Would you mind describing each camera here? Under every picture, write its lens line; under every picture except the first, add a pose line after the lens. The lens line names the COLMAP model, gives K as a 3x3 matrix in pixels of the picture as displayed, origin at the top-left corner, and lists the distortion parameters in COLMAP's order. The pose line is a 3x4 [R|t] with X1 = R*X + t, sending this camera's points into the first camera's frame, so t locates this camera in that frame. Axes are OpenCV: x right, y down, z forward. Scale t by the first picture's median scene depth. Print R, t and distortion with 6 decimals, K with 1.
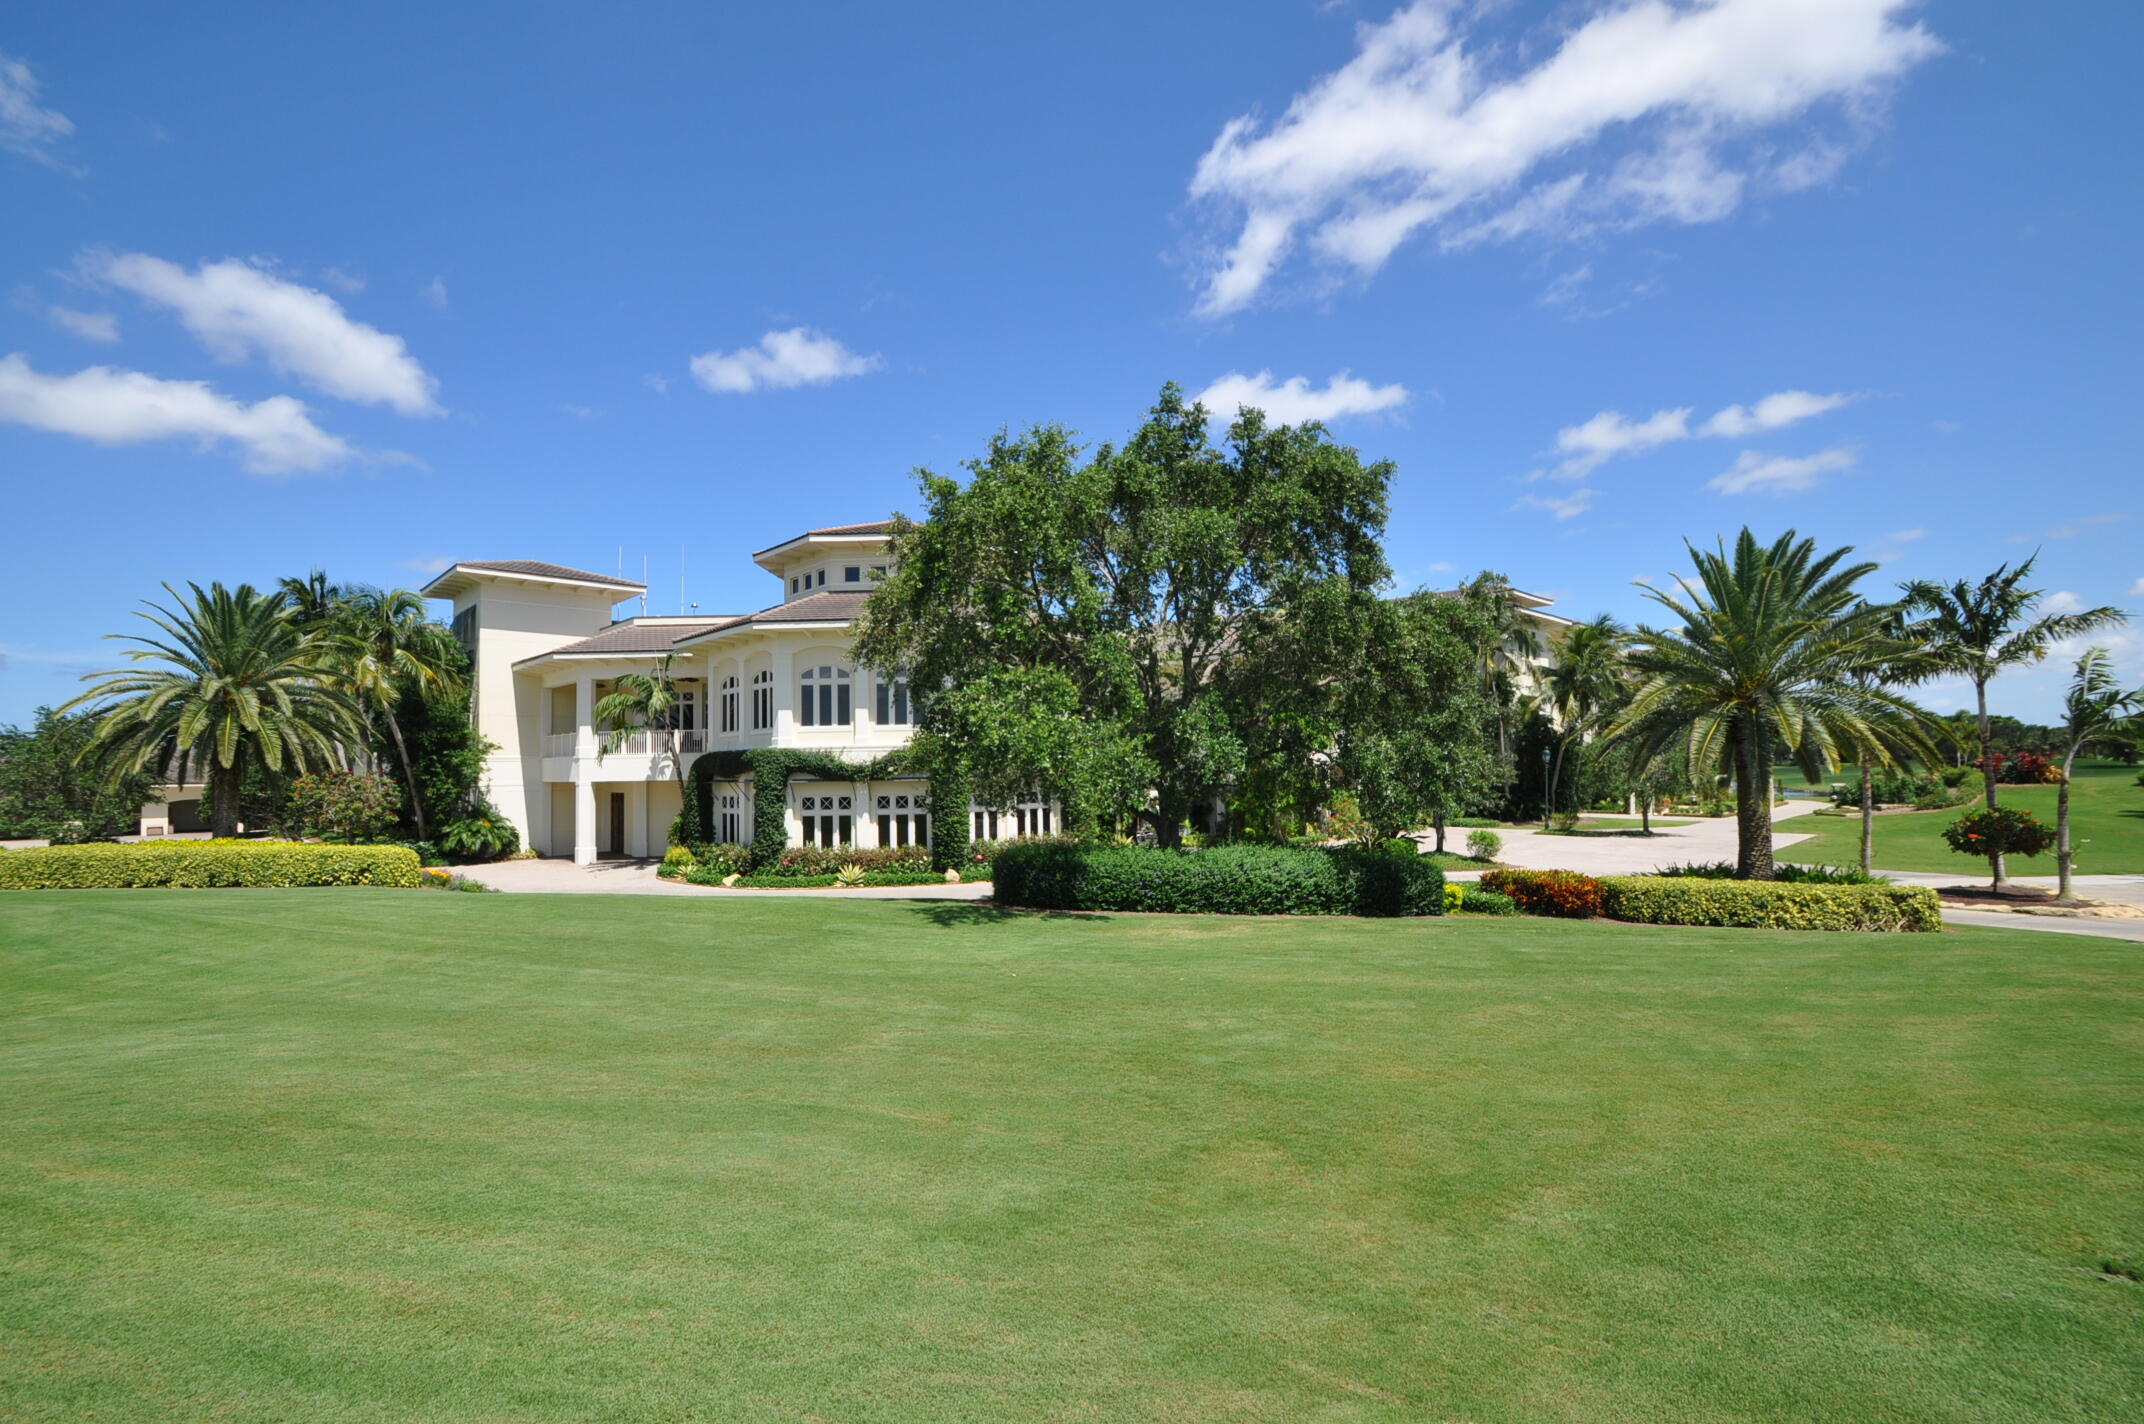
lens RADIAL K [[938.1, 0, 1072.0], [0, 938.1, 712.0], [0, 0, 1]] dist [0.009124, 0.000013]
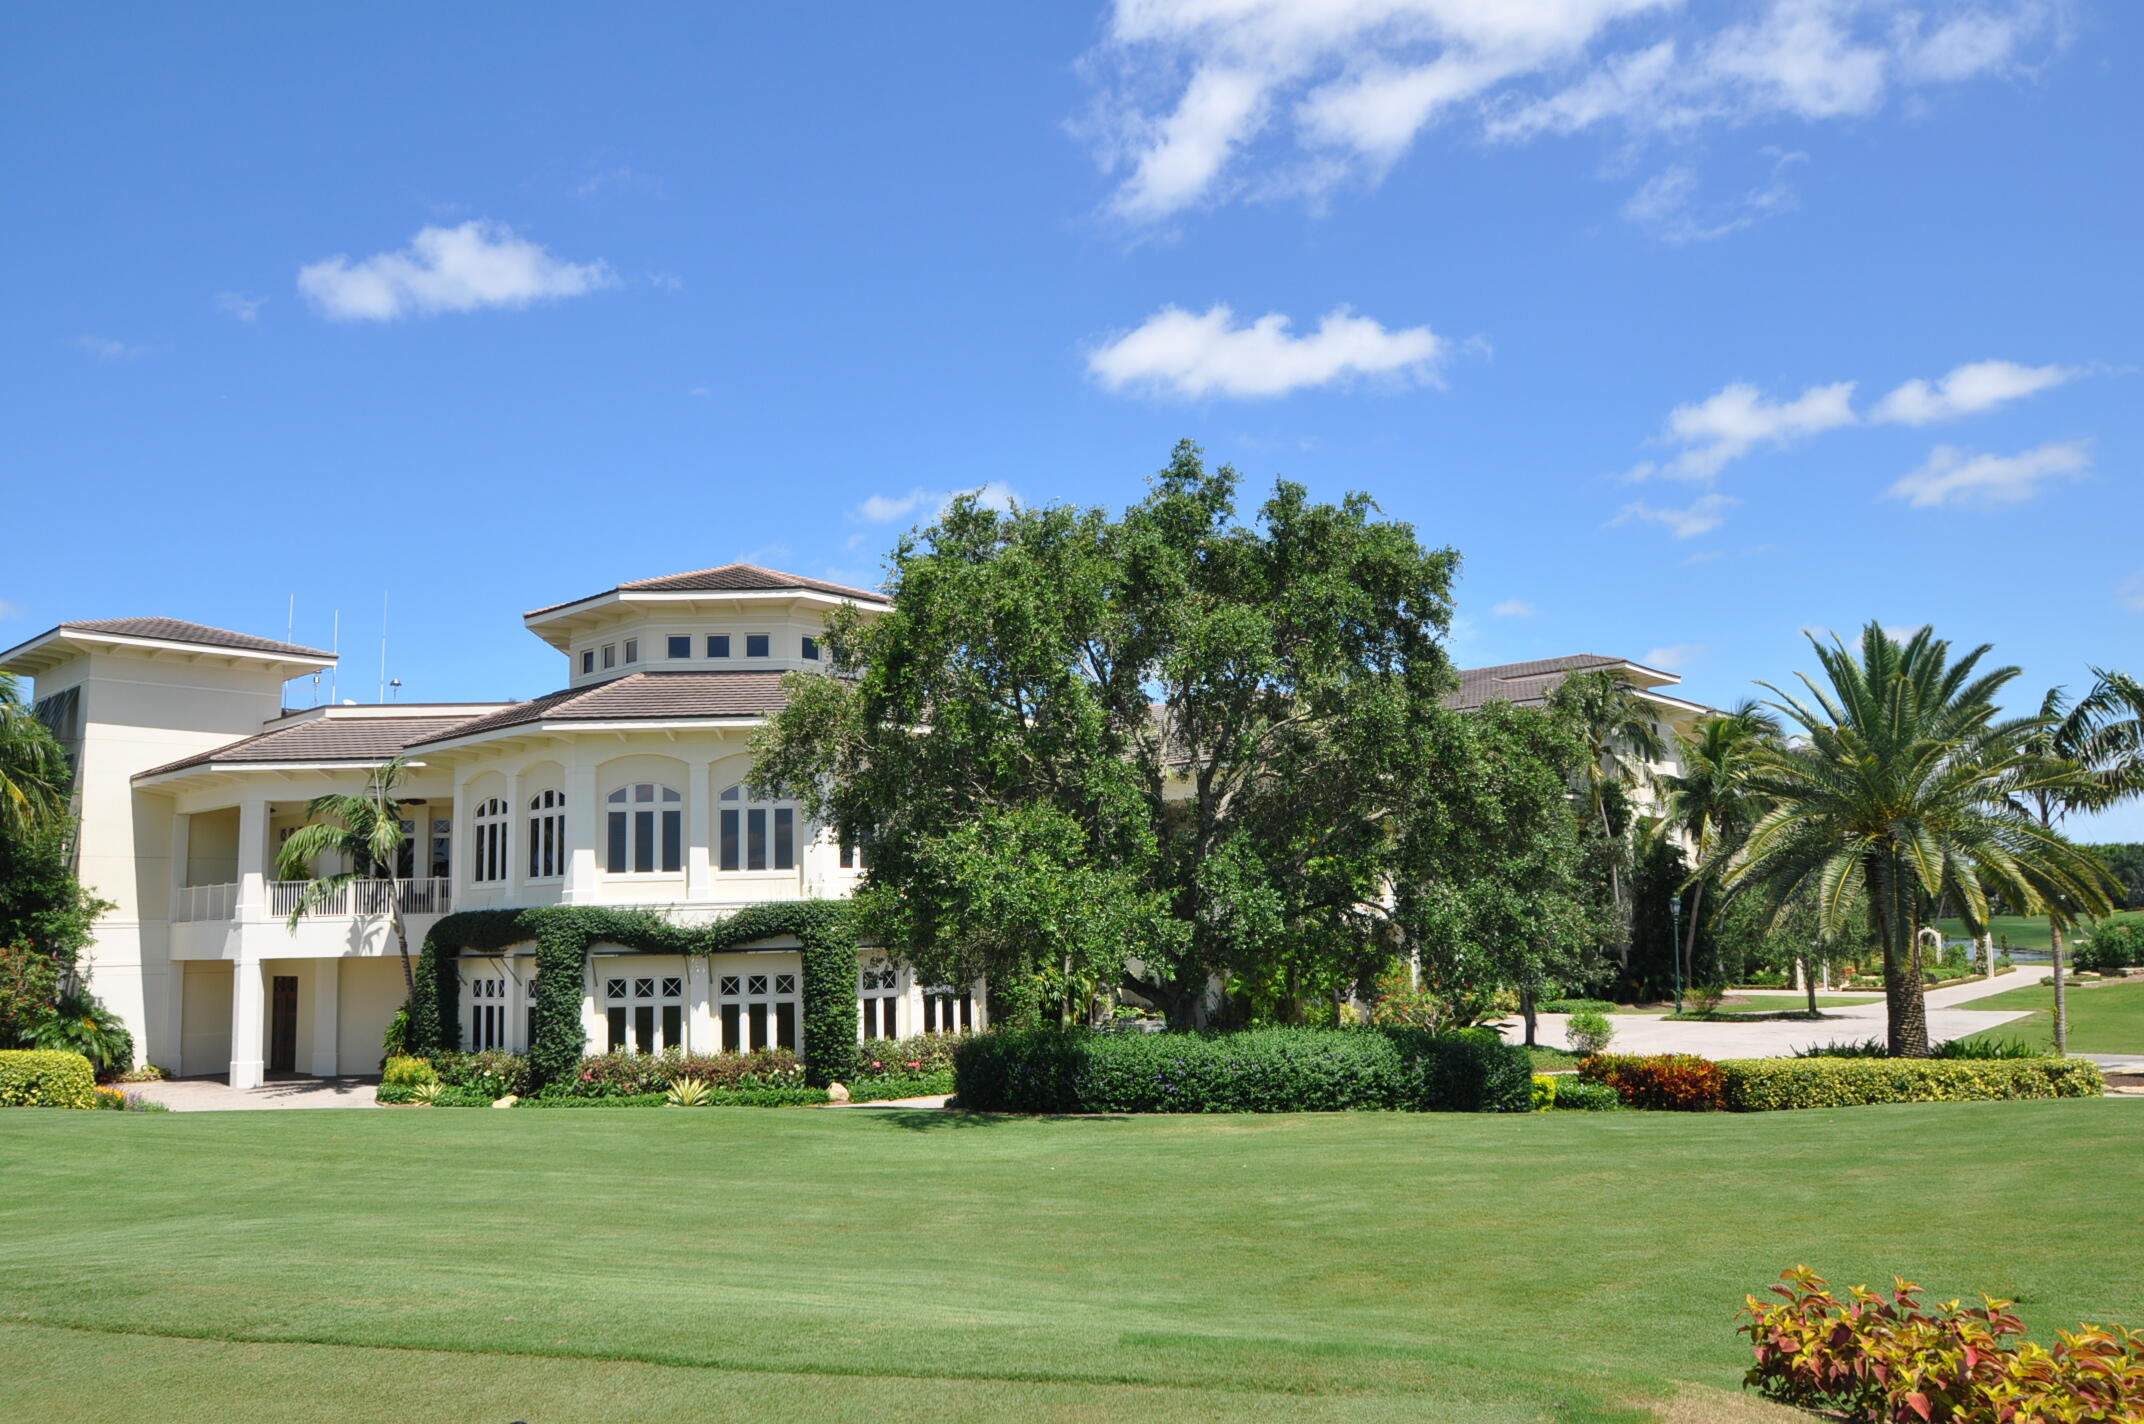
lens RADIAL K [[1575.3, 0, 1072.0], [0, 1575.3, 712.0], [0, 0, 1]] dist [-0.039996, 0.004548]
pose [[0.995908, 0.001679, 0.090358, -0.093599], [0.005544, 0.996809, -0.079633, -0.013870], [-0.090204, 0.079808, 0.992721, -0.256375]]
